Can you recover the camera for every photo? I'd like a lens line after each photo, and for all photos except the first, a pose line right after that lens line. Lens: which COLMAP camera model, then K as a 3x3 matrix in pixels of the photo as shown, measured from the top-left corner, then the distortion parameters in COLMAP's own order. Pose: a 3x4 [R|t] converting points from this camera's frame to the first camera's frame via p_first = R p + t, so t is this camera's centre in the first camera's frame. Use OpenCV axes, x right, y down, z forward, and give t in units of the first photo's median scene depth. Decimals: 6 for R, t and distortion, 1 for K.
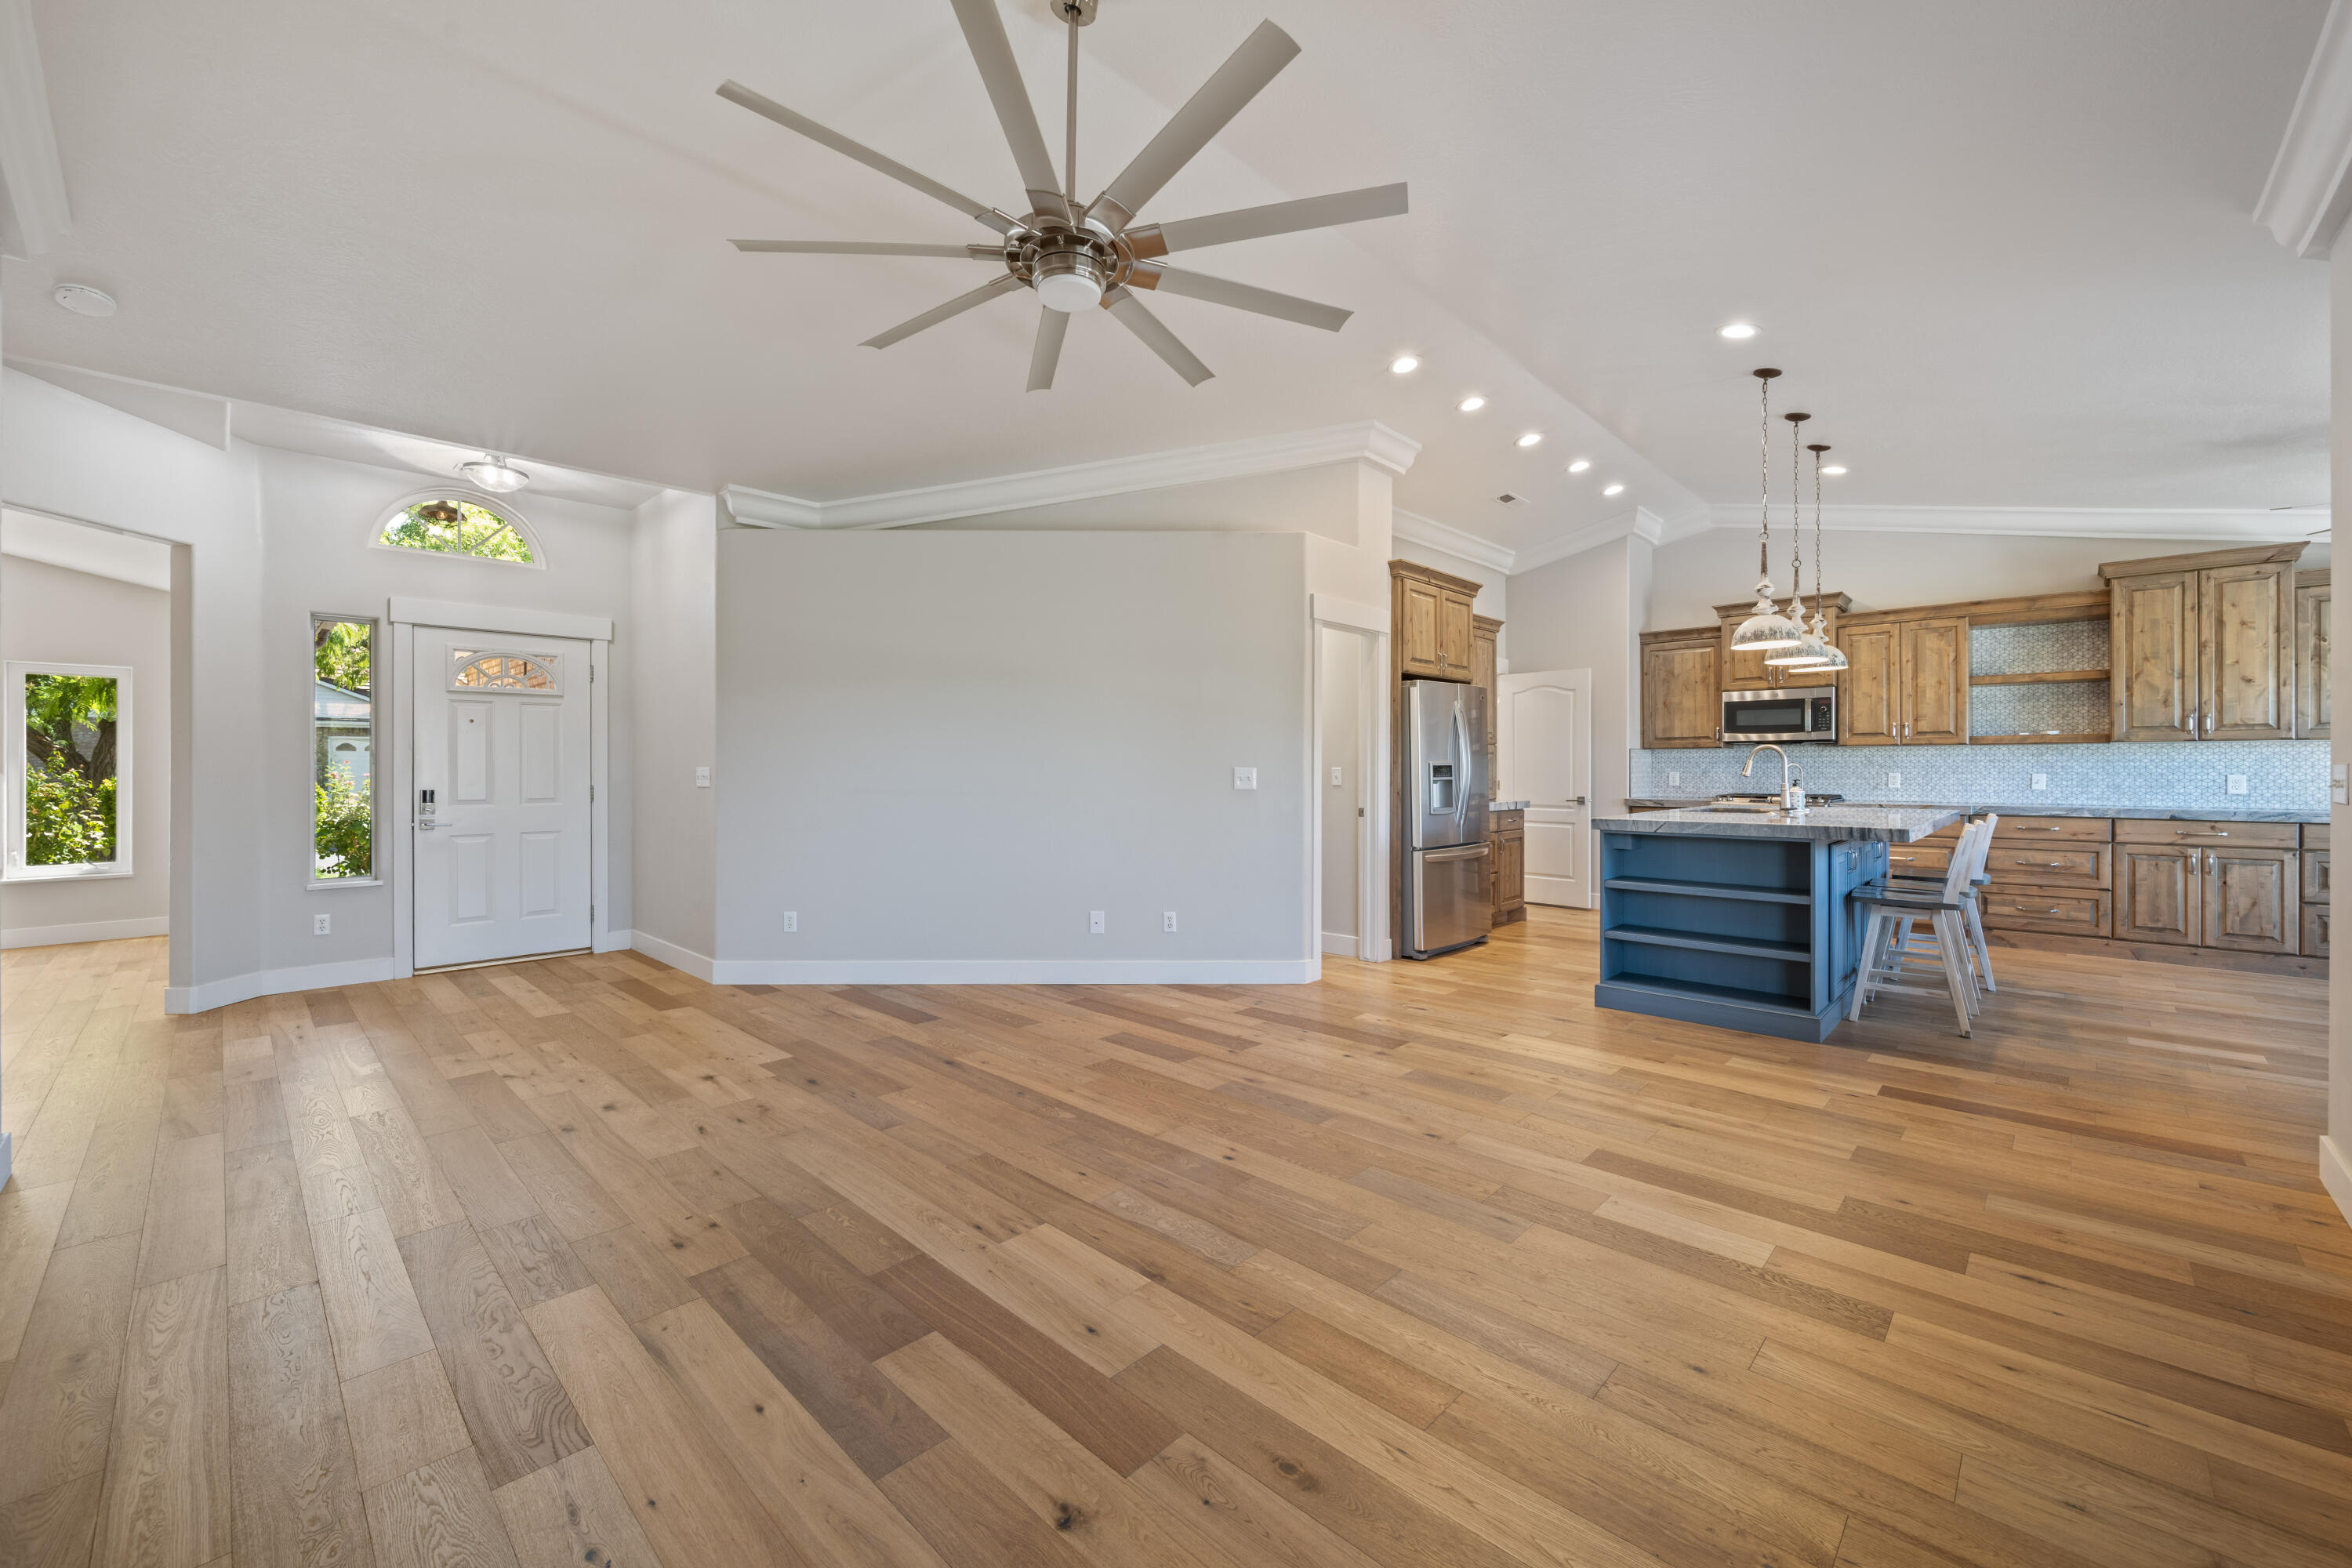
lens RADIAL K [[940.4, 0, 1157.3], [0, 940.4, 769.2], [0, 0, 1]] dist [-0.001077, 0.000297]
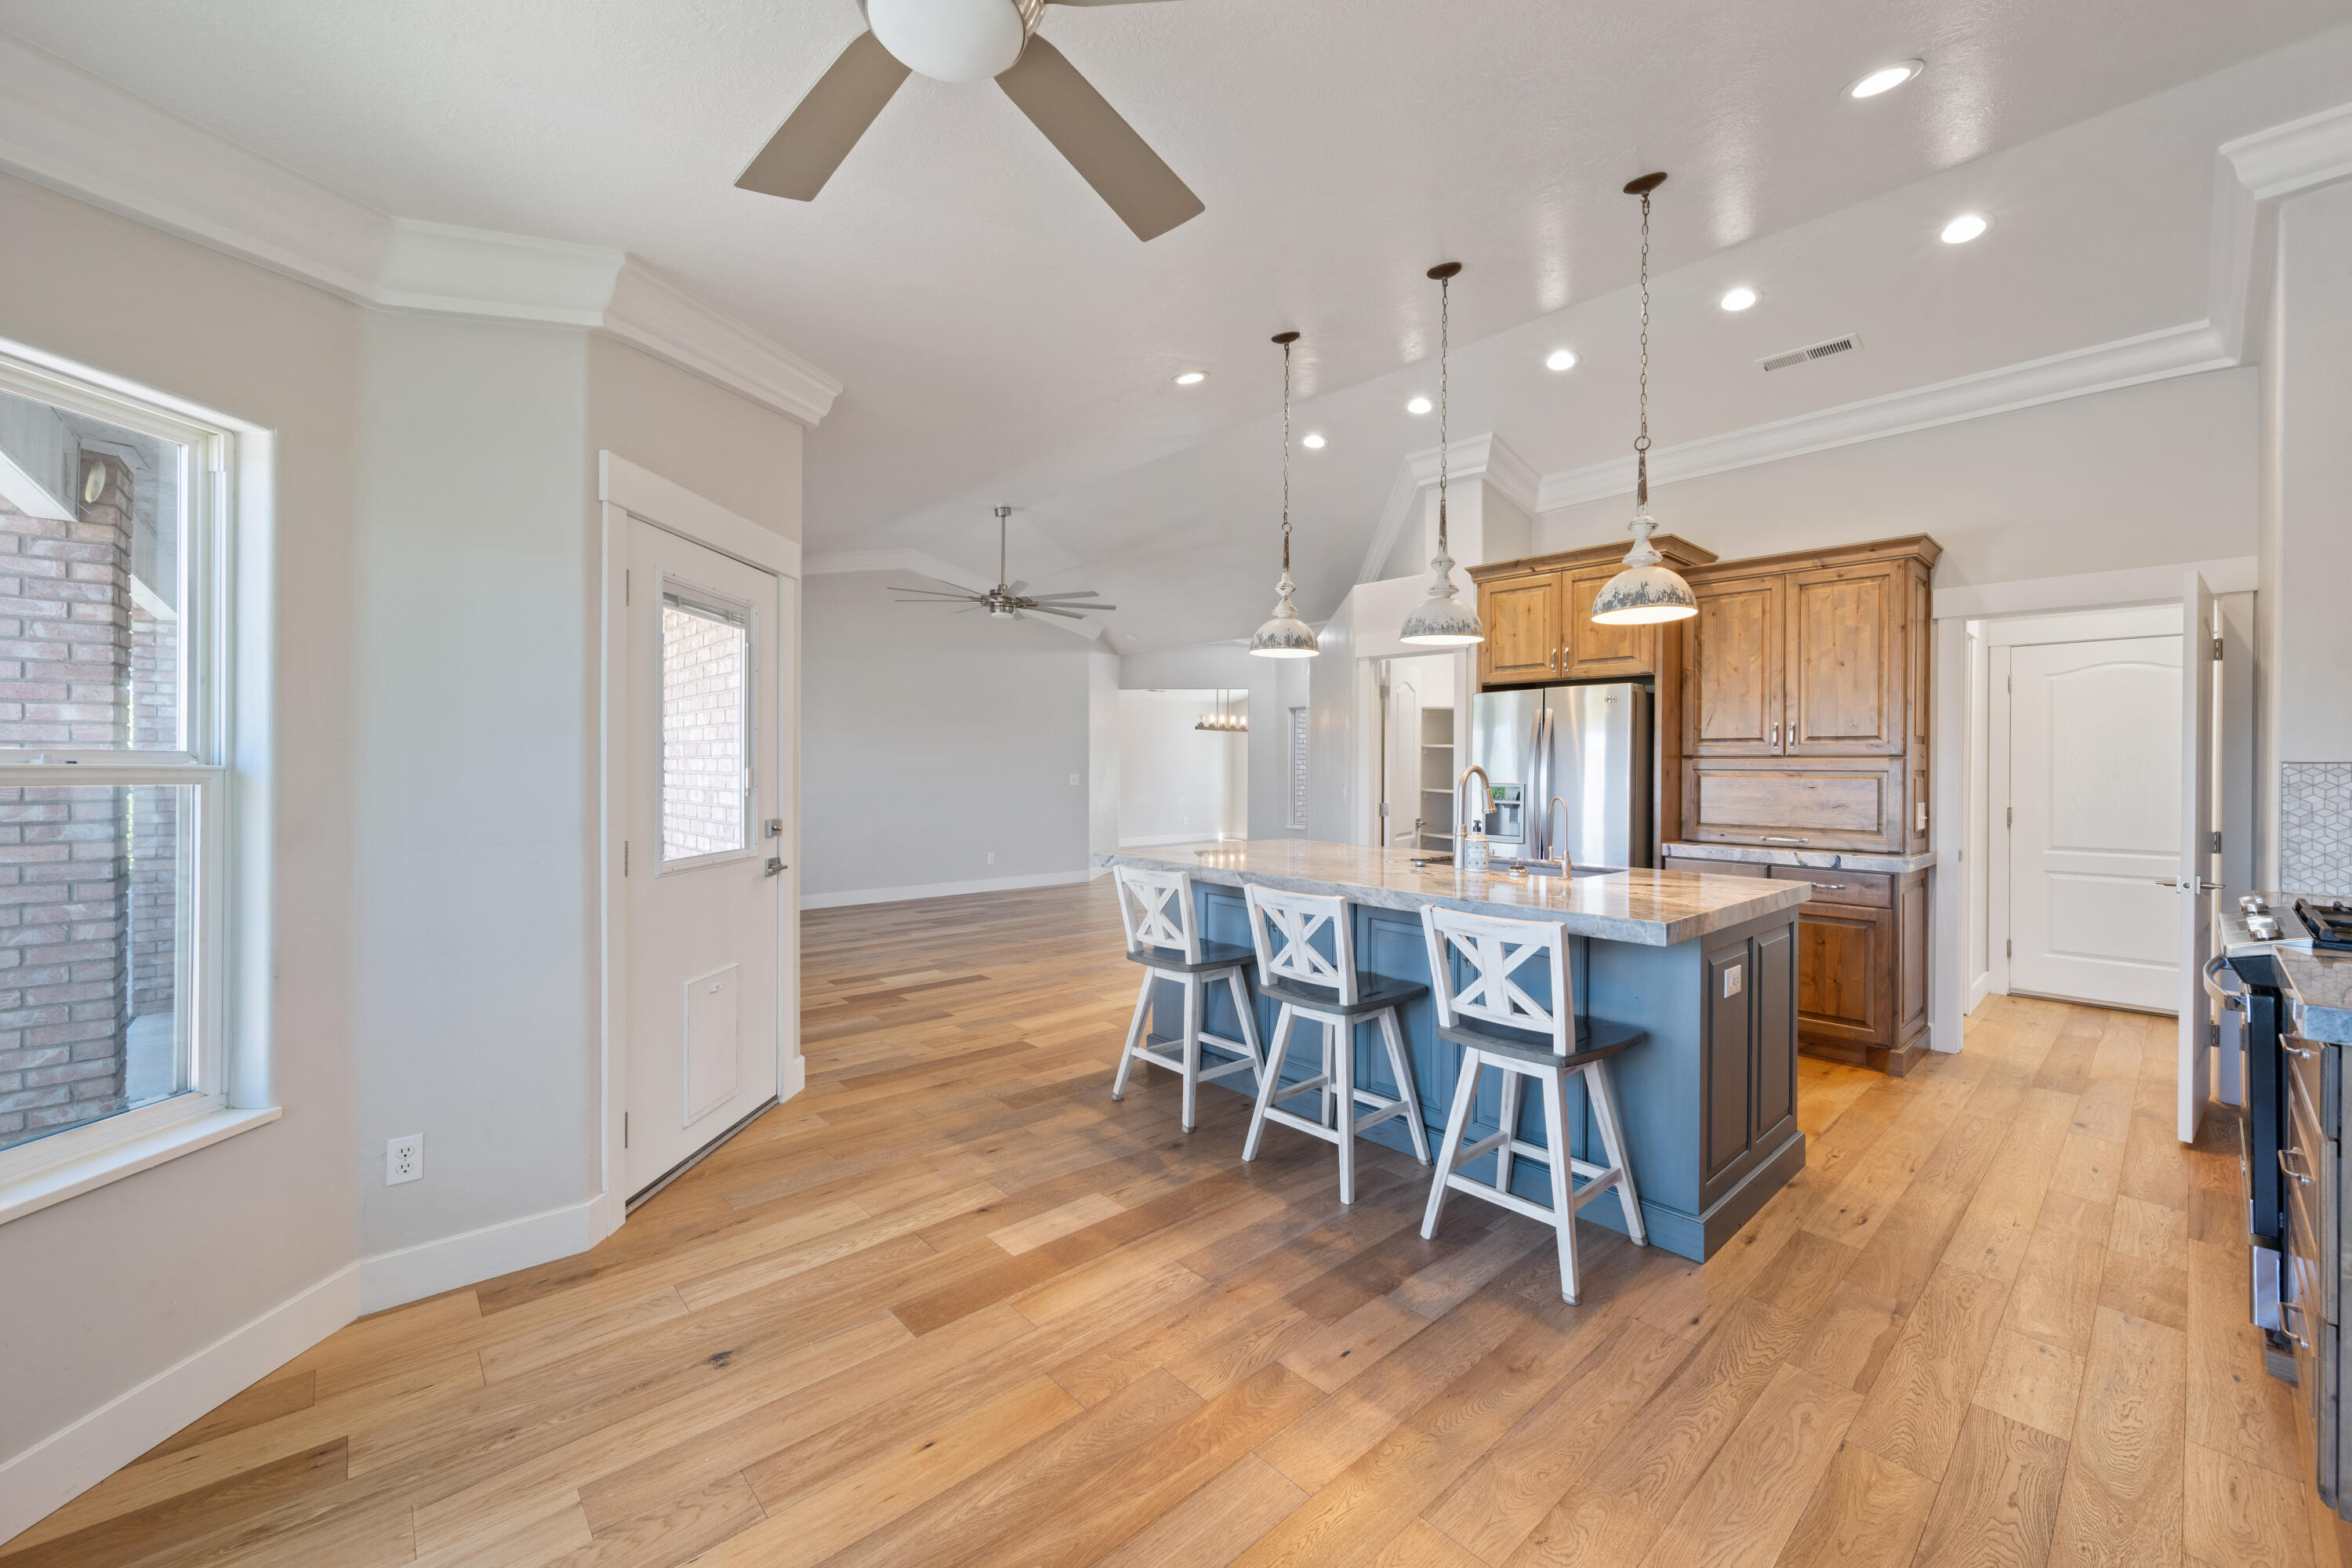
lens RADIAL K [[940.4, 0, 1190.7], [0, 940.4, 769.0], [0, 0, 1]] dist [-0.001077, 0.000297]
pose [[-0.058675, 0.006534, -0.998256, 1.184824], [-0.009348, 0.999931, 0.007095, -0.023316], [0.998233, 0.009748, -0.058610, 0.755822]]
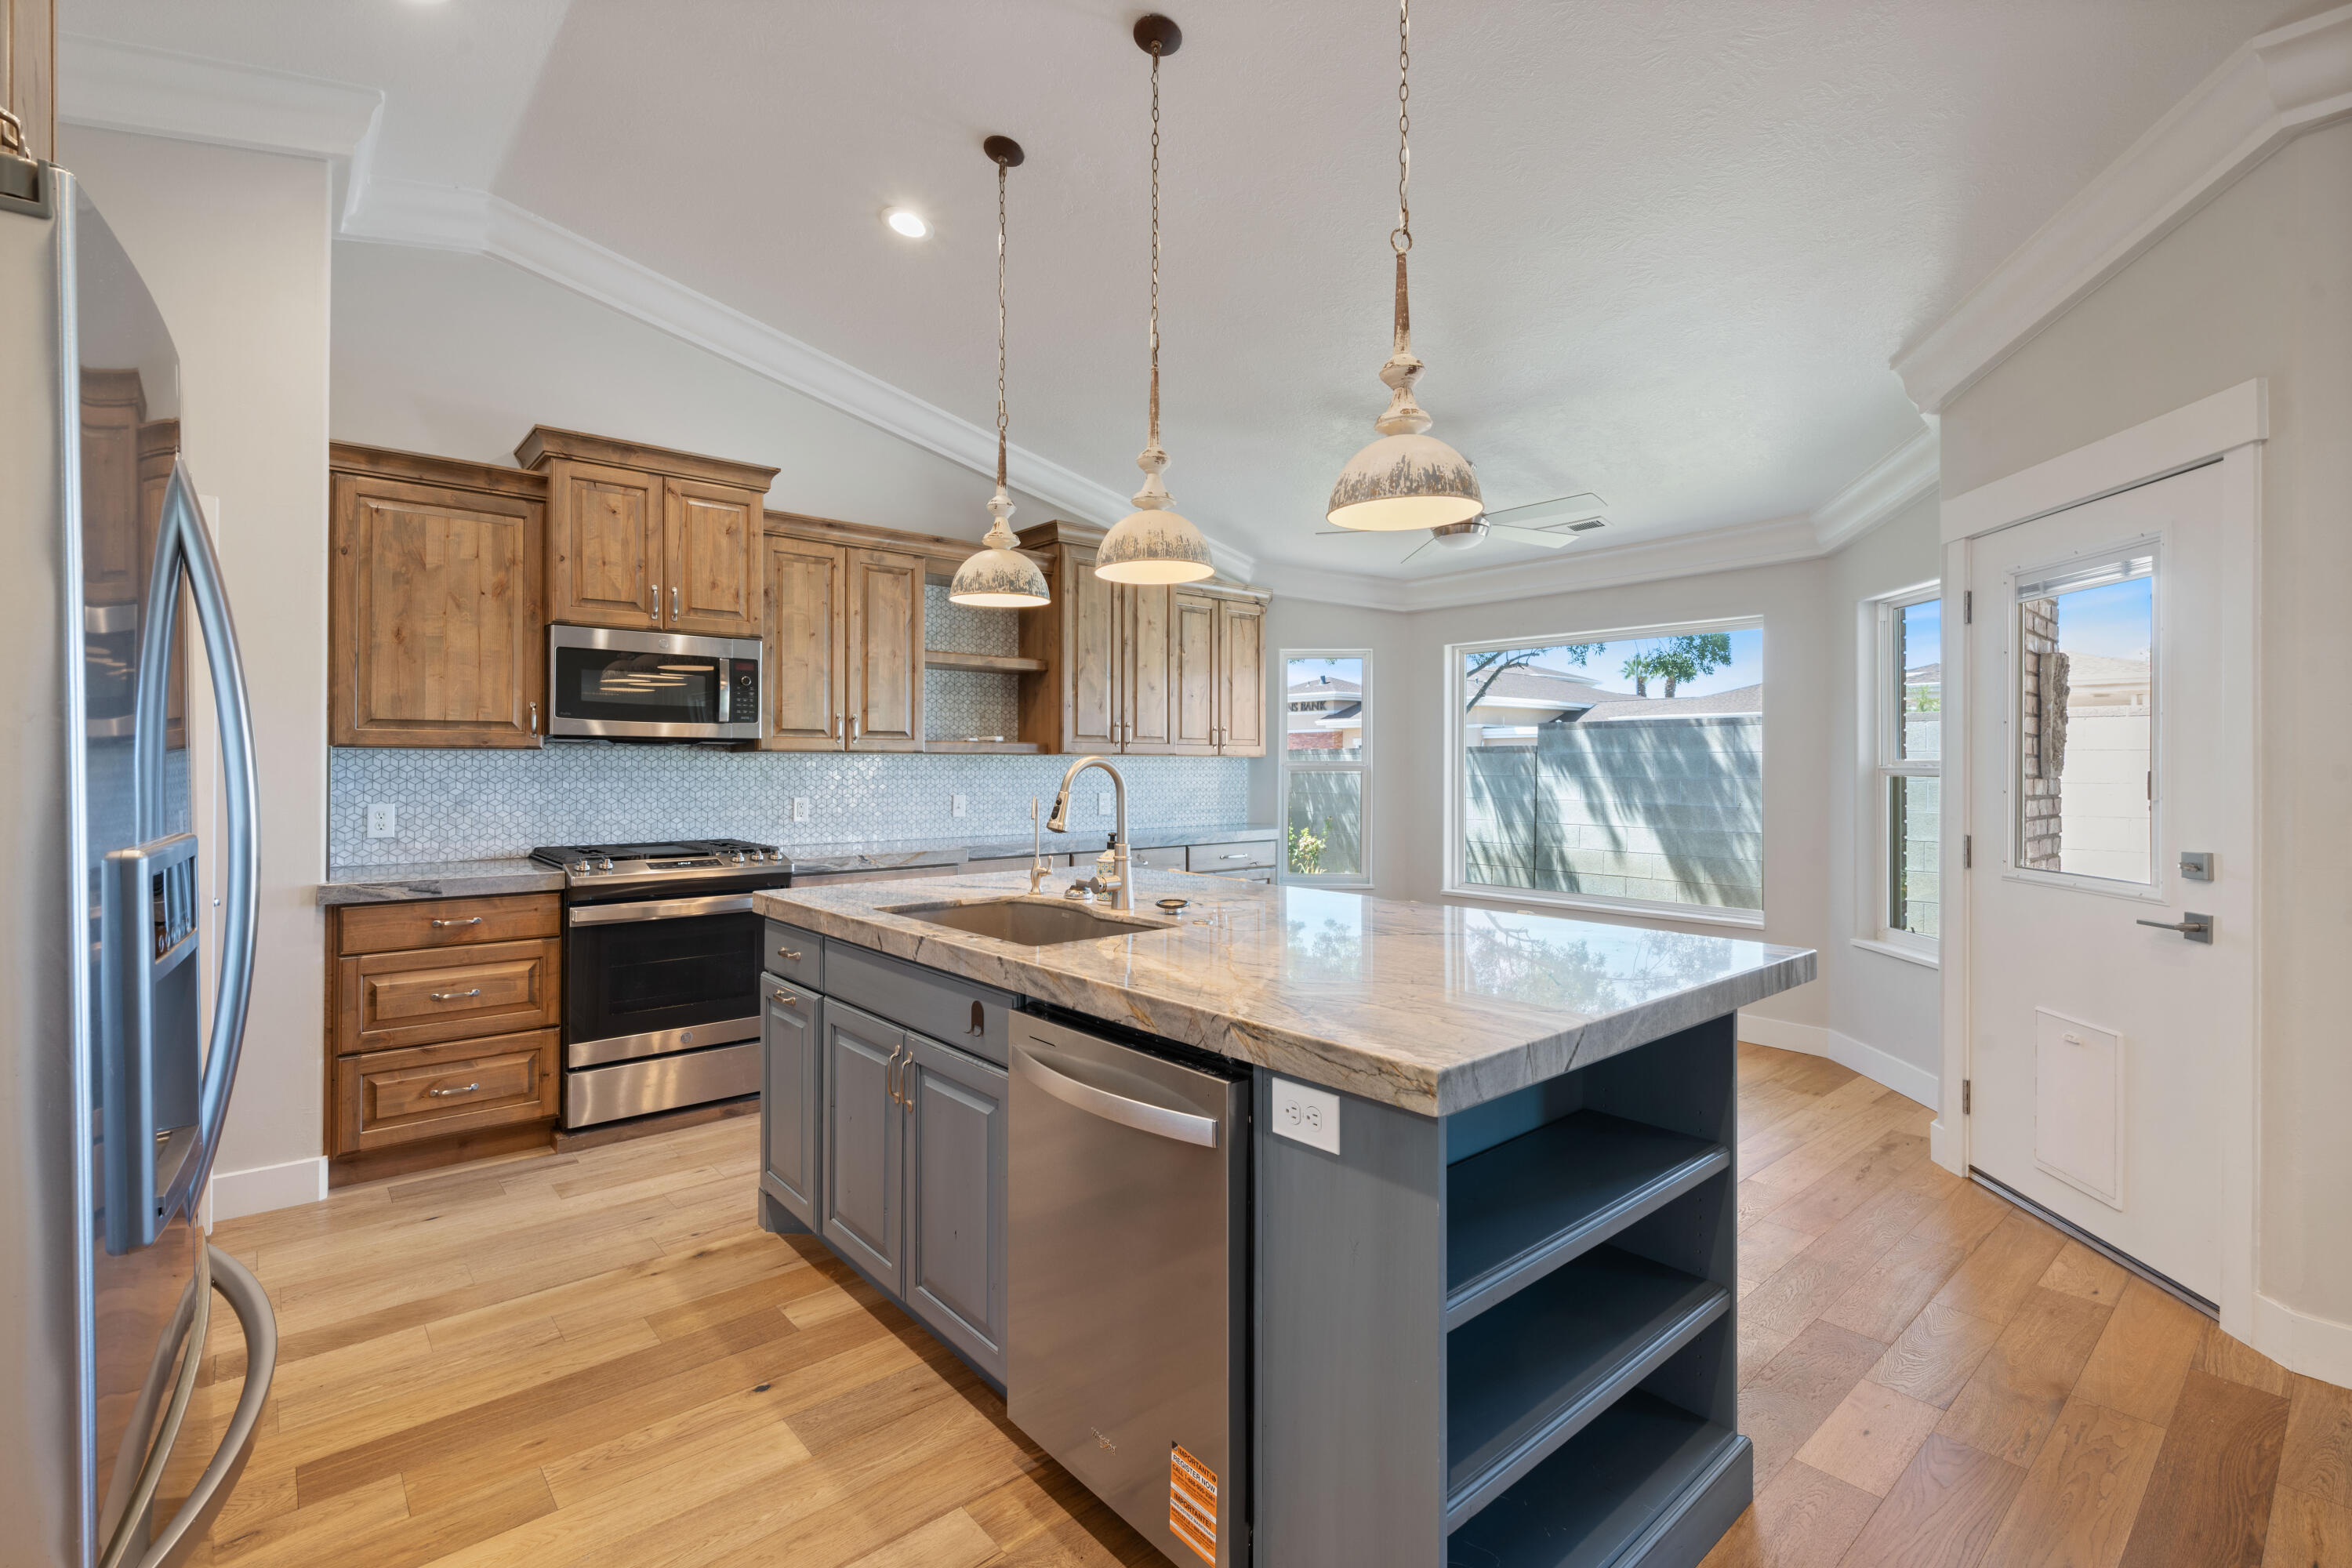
lens RADIAL K [[1073.5, 0, 1194.6], [0, 1073.5, 759.4], [0, 0, 1]] dist [0.004034, -0.002530]
pose [[0.077508, 0.006524, 0.996970, 0.145725], [-0.001641, 0.999978, -0.006416, -0.018931], [-0.996990, -0.001139, 0.077517, 0.823904]]
